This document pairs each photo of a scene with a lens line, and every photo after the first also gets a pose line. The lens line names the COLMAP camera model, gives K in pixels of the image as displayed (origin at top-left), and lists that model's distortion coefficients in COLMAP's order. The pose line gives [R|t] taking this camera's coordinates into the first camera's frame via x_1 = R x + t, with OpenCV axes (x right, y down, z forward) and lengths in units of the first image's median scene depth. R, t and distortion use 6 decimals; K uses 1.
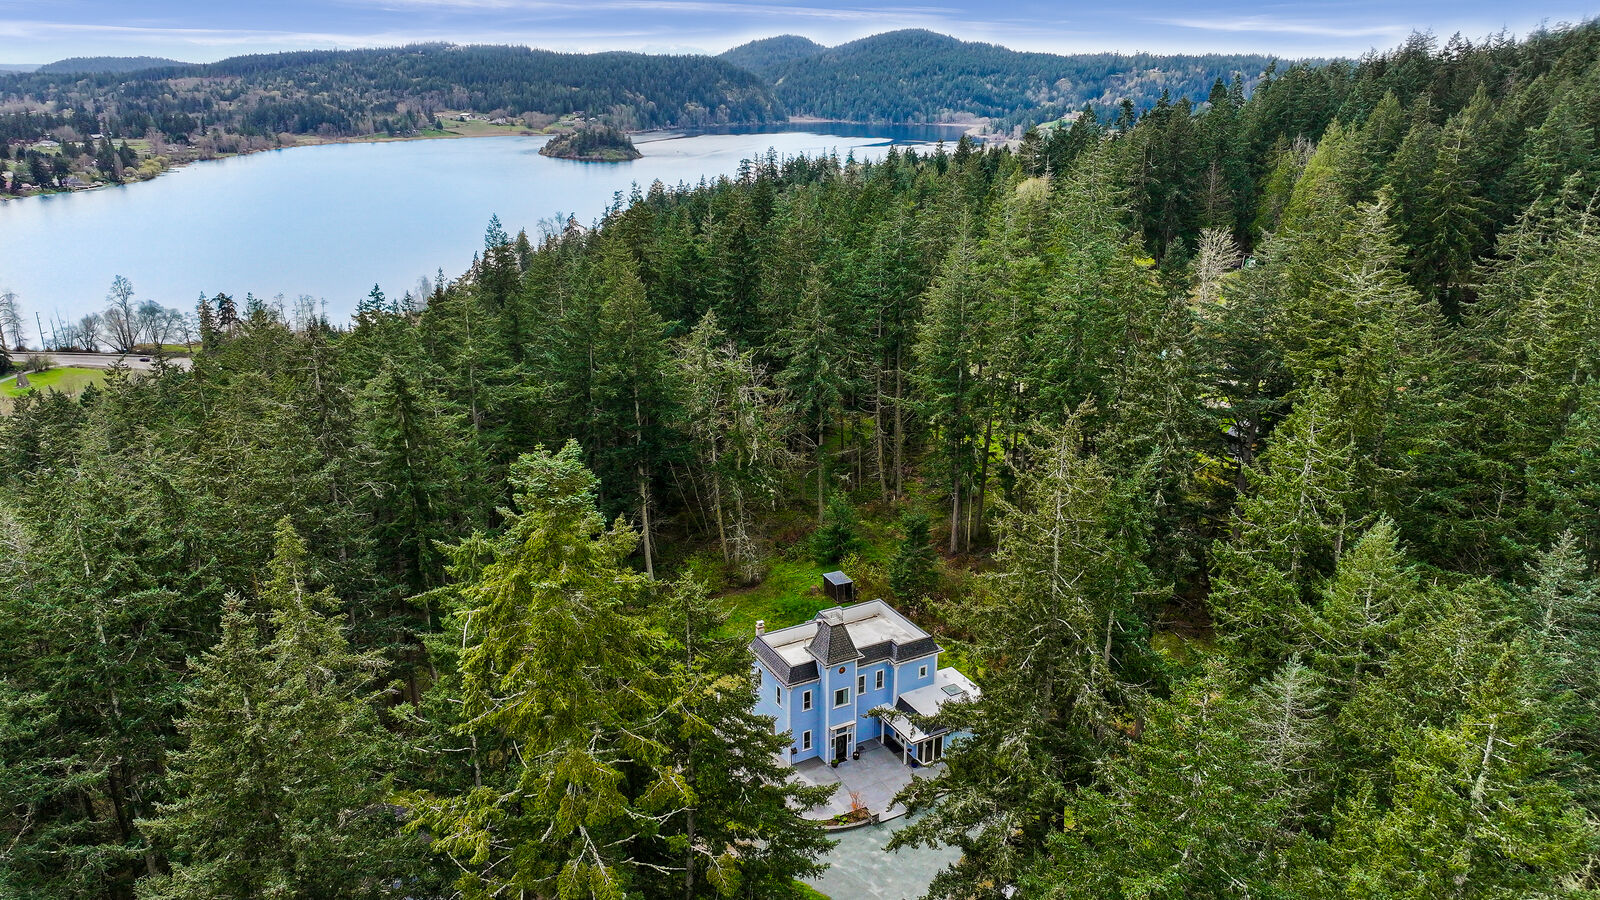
lens RADIAL K [[1190.9, 0, 801.2], [0, 1190.9, 479.9], [0, 0, 1]] dist [0.000709, 0.000722]
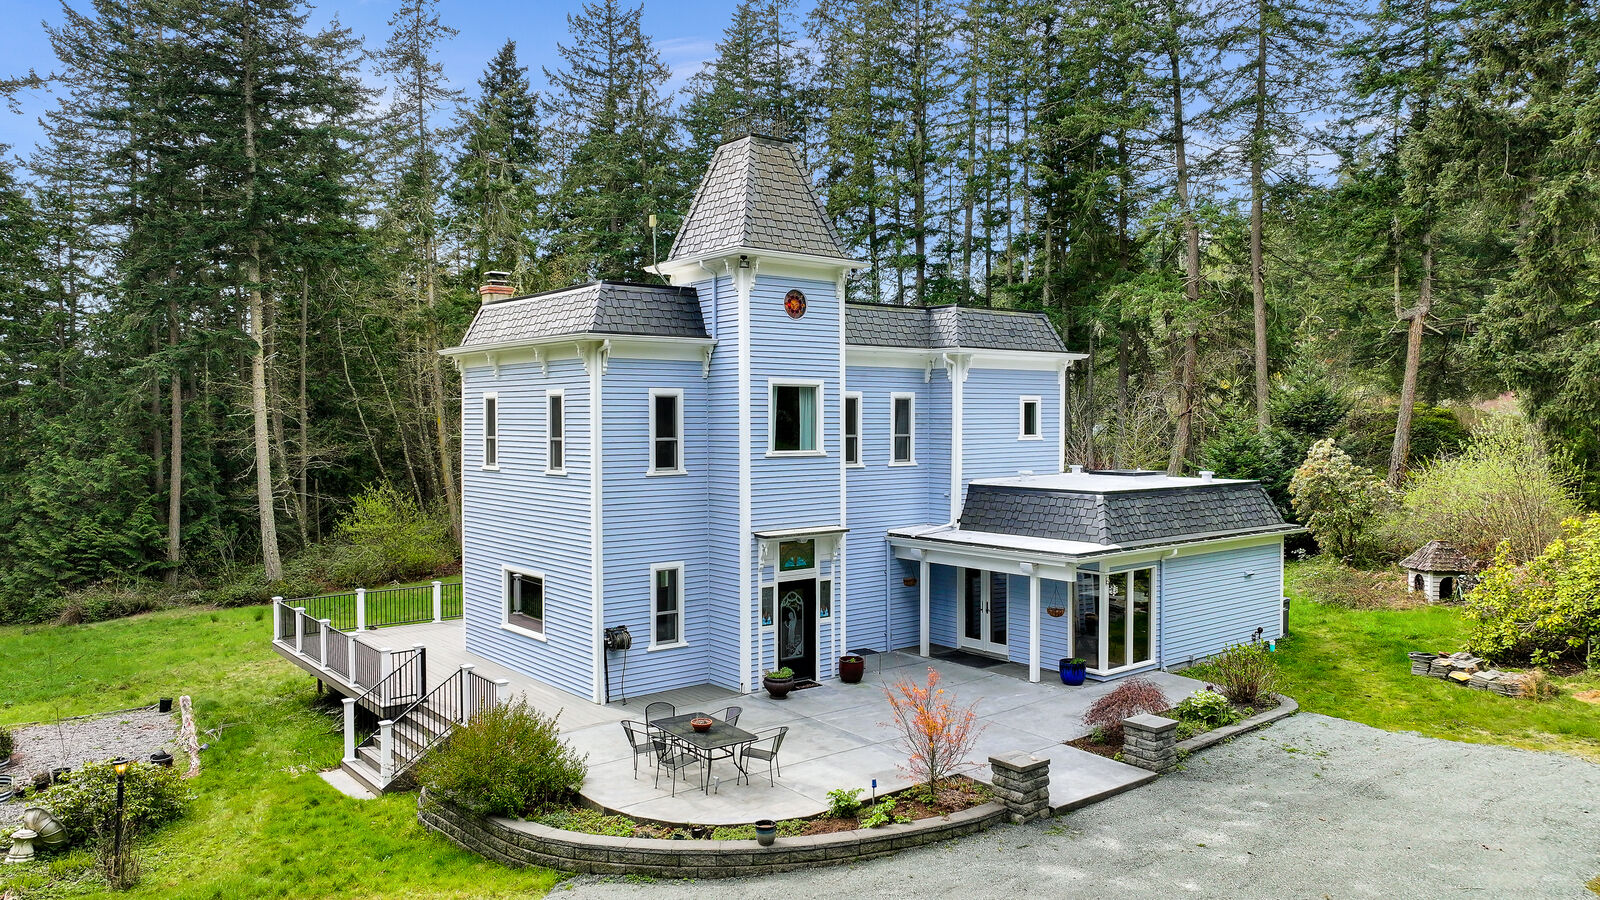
lens RADIAL K [[1190.9, 0, 801.2], [0, 1190.9, 479.9], [0, 0, 1]] dist [0.000709, 0.000722]
pose [[0.984155, -0.008483, 0.177105, -0.012188], [0.061949, 0.952358, -0.298625, 0.273422], [-0.166134, 0.304864, 0.937794, 0.744457]]
